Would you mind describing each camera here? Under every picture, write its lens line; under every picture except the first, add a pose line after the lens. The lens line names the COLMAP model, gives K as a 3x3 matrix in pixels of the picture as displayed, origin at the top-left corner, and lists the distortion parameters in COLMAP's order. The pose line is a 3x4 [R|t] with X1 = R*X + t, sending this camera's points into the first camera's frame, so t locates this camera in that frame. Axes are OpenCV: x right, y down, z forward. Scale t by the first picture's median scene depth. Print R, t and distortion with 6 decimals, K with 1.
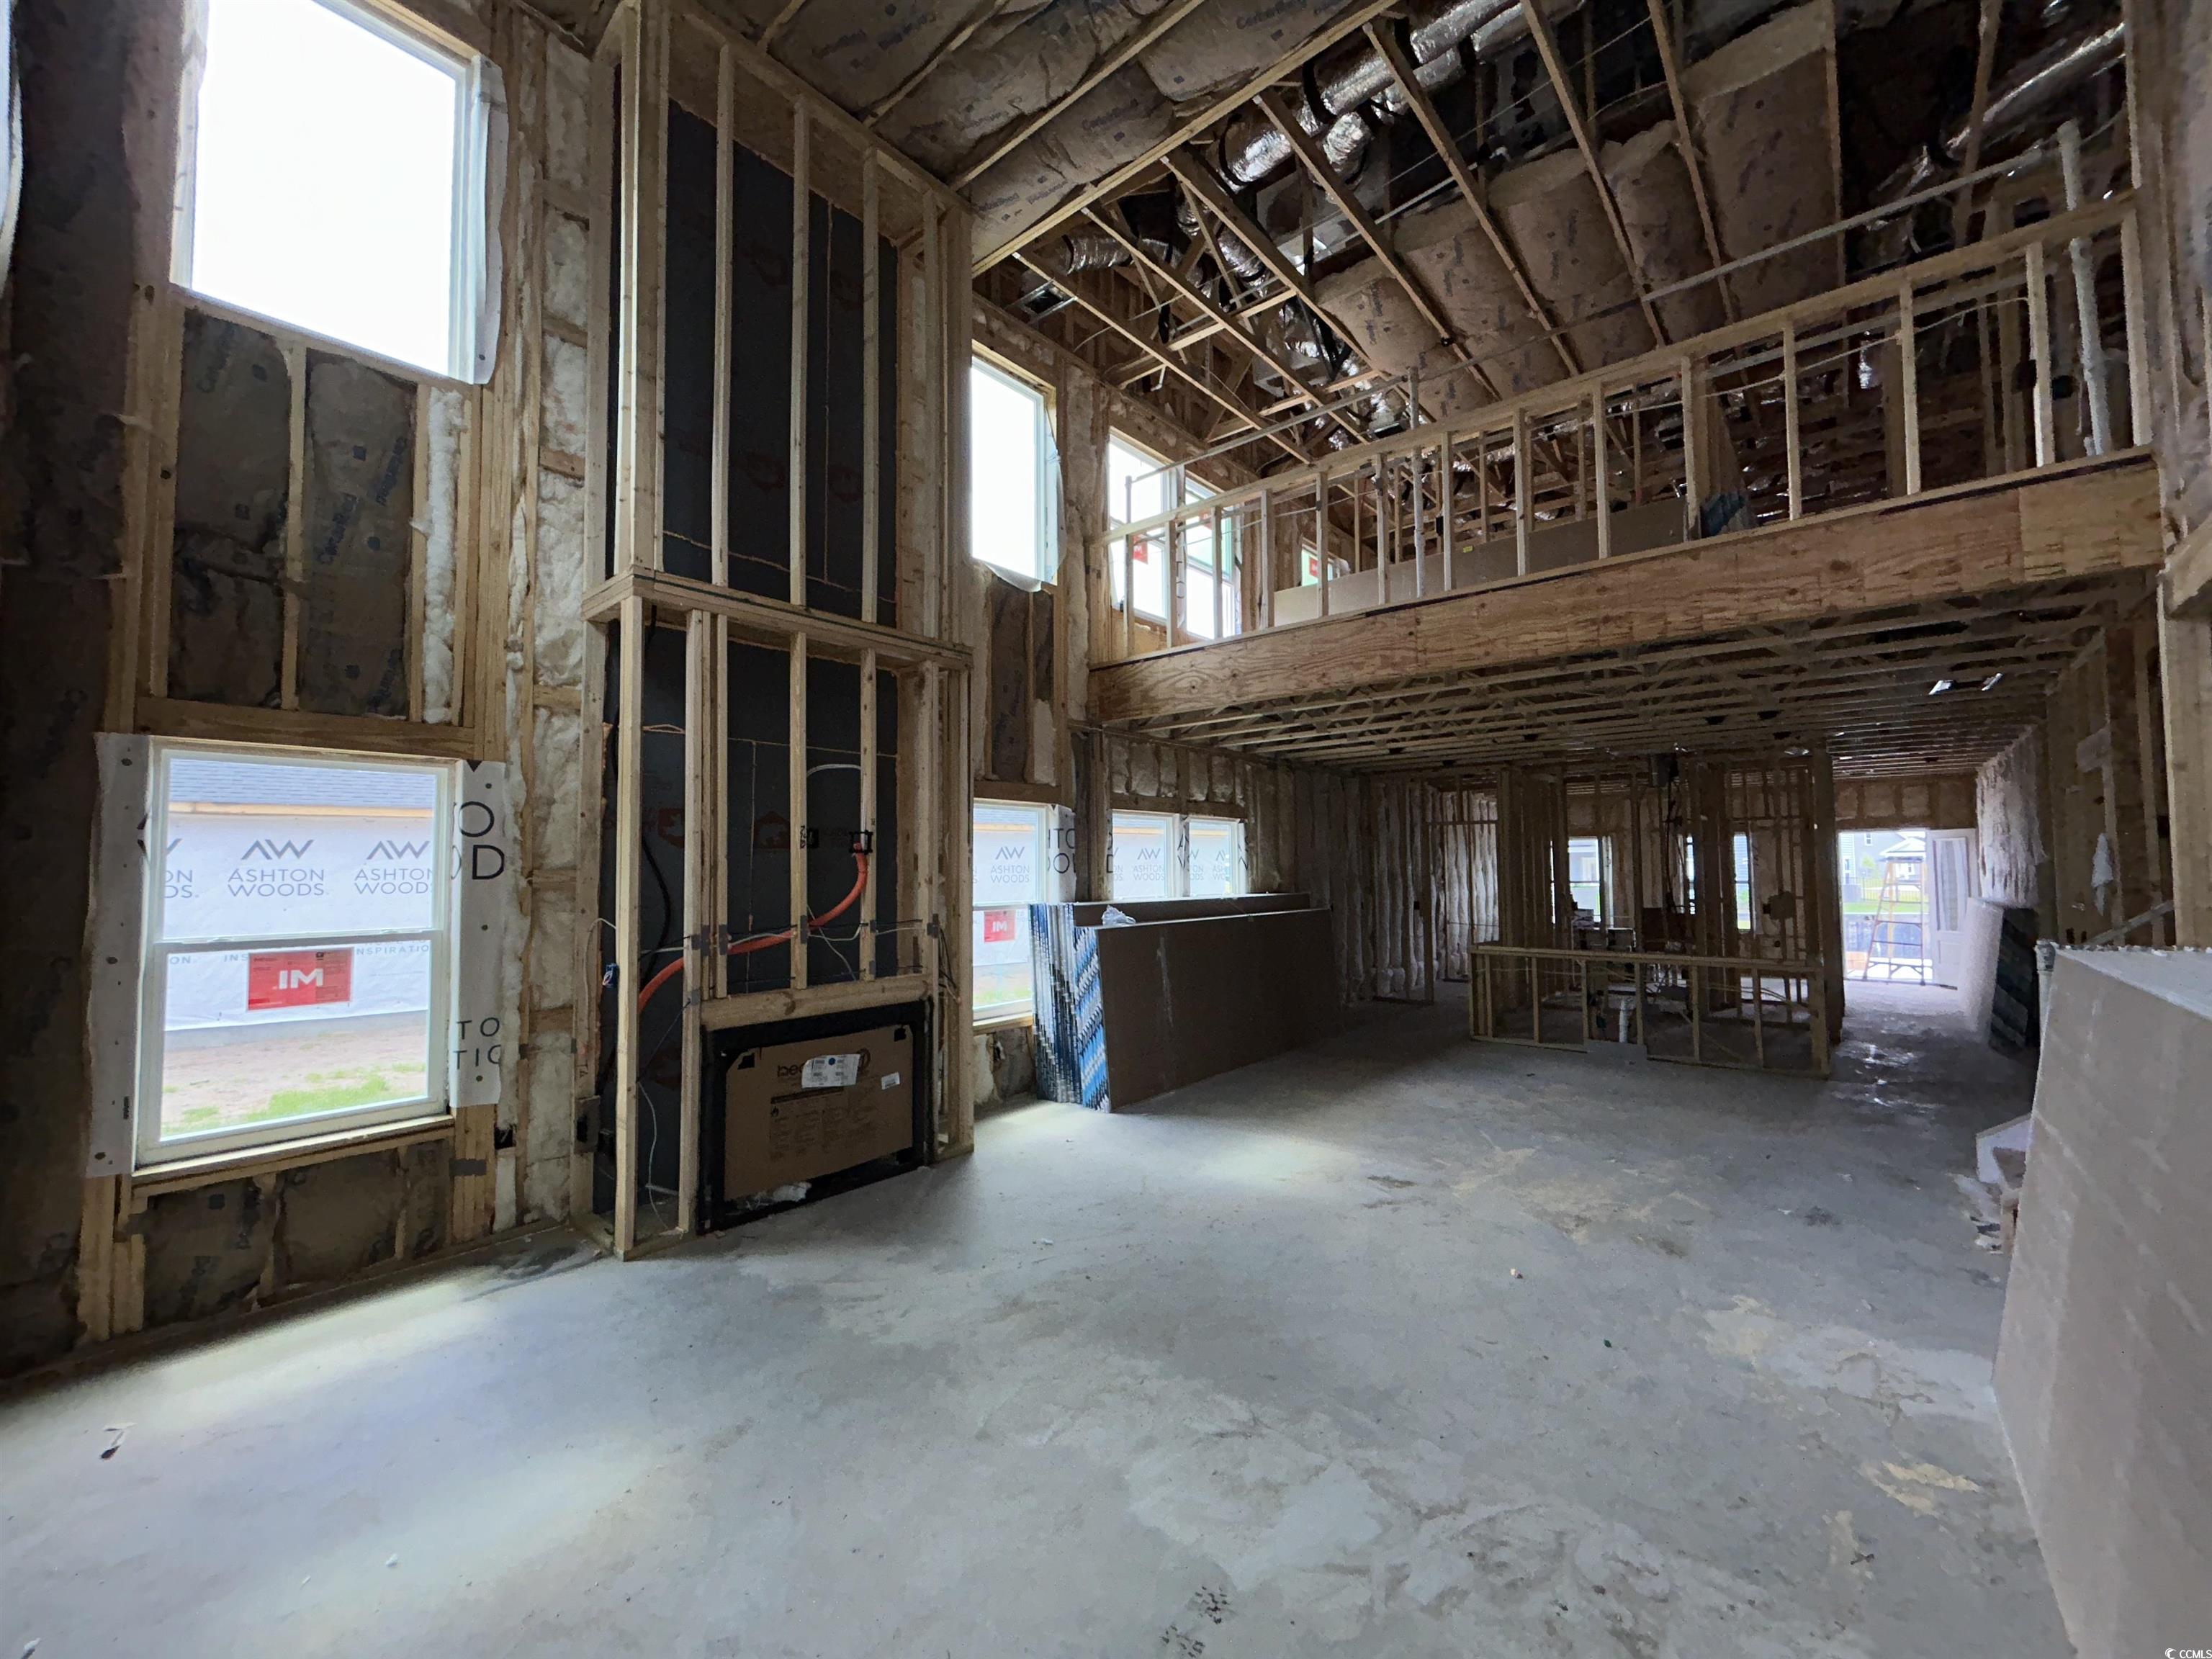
lens RADIAL K [[892.0, 0, 1101.2], [0, 892.0, 824.4], [0, 0, 1]] dist [0.000008, 0.000258]
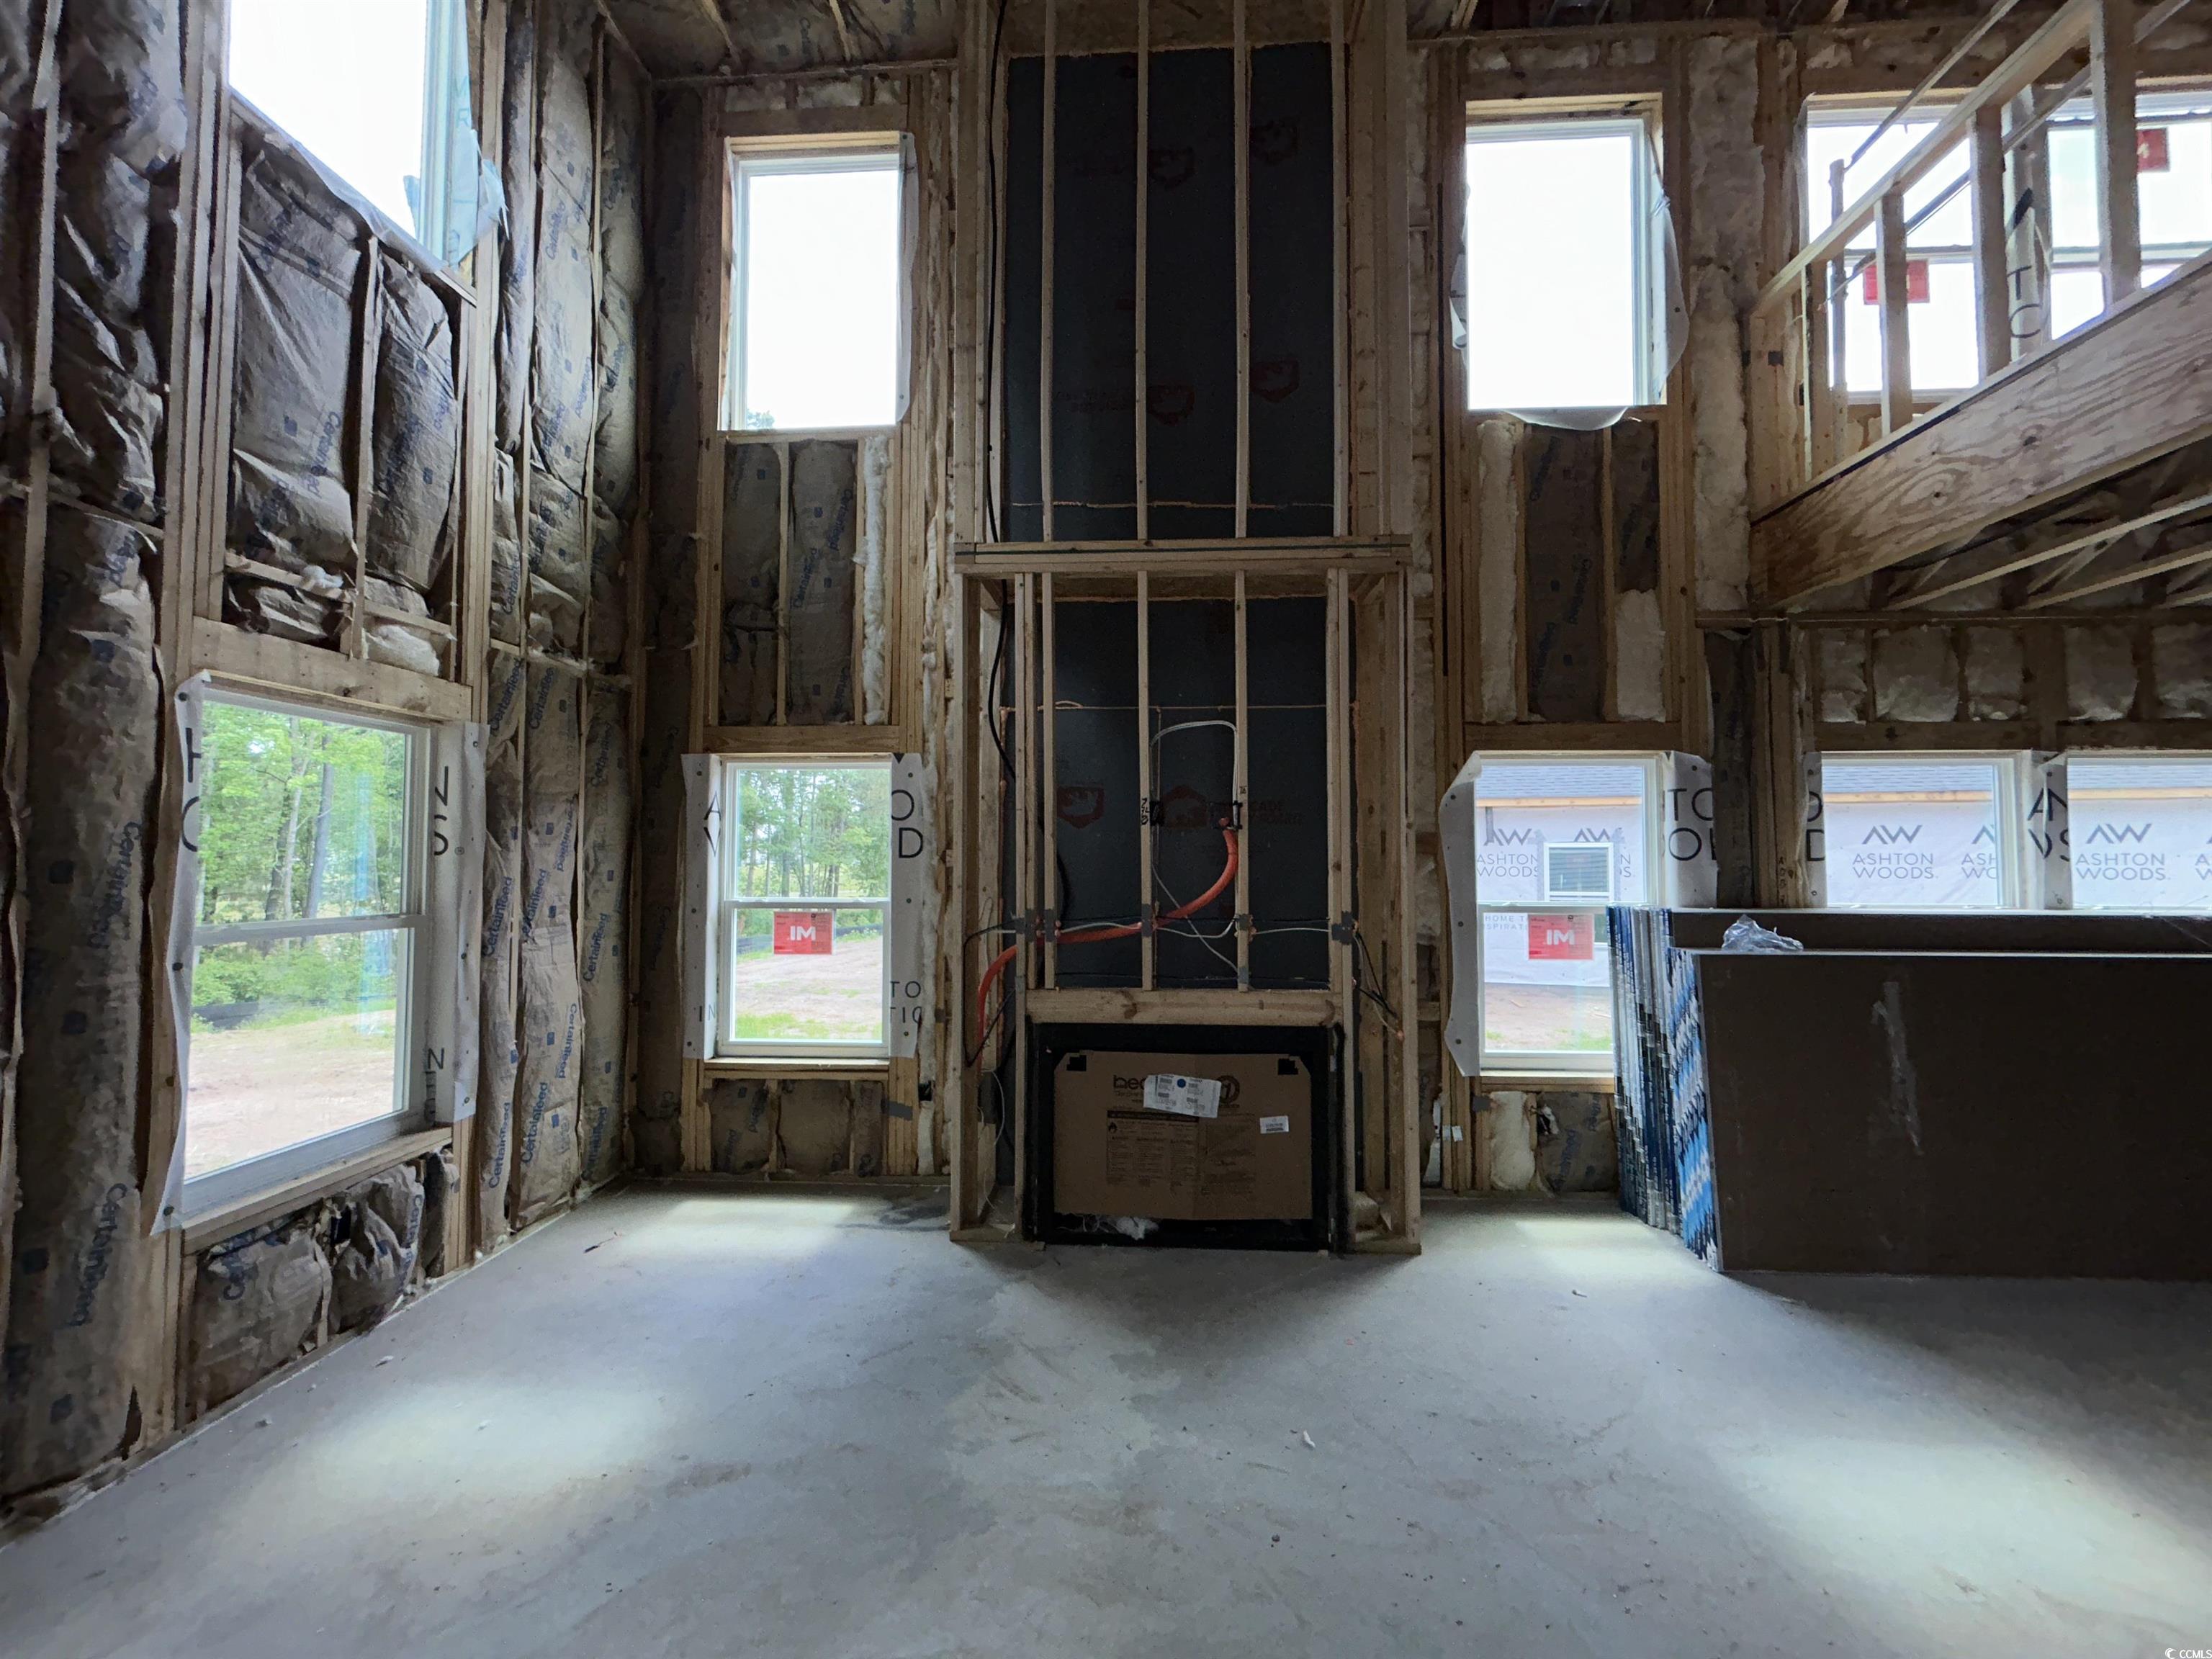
lens RADIAL K [[895.5, 0, 1103.1], [0, 895.5, 826.2], [0, 0, 1]] dist [0.000039, -0.000287]
pose [[0.605271, -0.022569, -0.795699, 0.309841], [0.033786, 0.999426, -0.002646, 0.028128], [0.795302, -0.025282, 0.605686, 0.441127]]
